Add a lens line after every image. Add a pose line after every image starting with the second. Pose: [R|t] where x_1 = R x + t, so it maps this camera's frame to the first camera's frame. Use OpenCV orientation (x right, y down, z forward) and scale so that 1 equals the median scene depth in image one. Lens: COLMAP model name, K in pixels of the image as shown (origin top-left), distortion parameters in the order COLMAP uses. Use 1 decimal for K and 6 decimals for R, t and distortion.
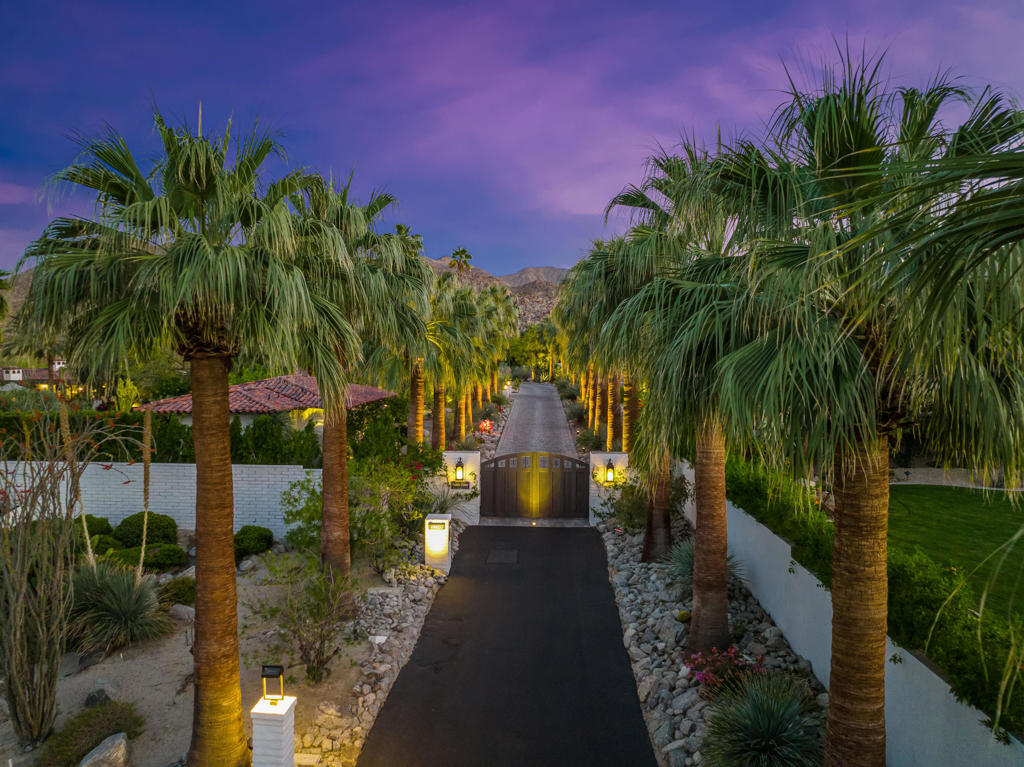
lens RADIAL K [[717.9, 0, 510.6], [0, 717.9, 384.2], [0, 0, 1]] dist [-0.040552, 0.006984]
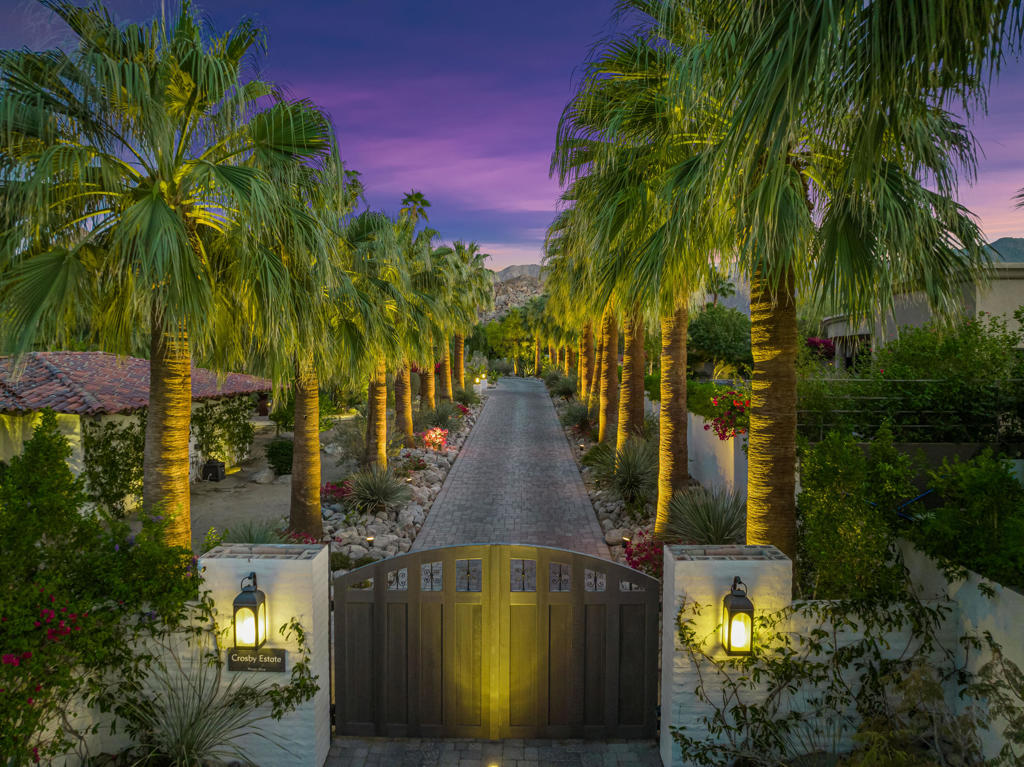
lens RADIAL K [[717.9, 0, 510.6], [0, 717.9, 384.2], [0, 0, 1]] dist [-0.040552, 0.006984]
pose [[0.999783, -0.002537, 0.020656, 0.022222], [0.002508, 0.999996, 0.001459, 0.012808], [-0.020660, -0.001407, 0.999786, 0.438090]]
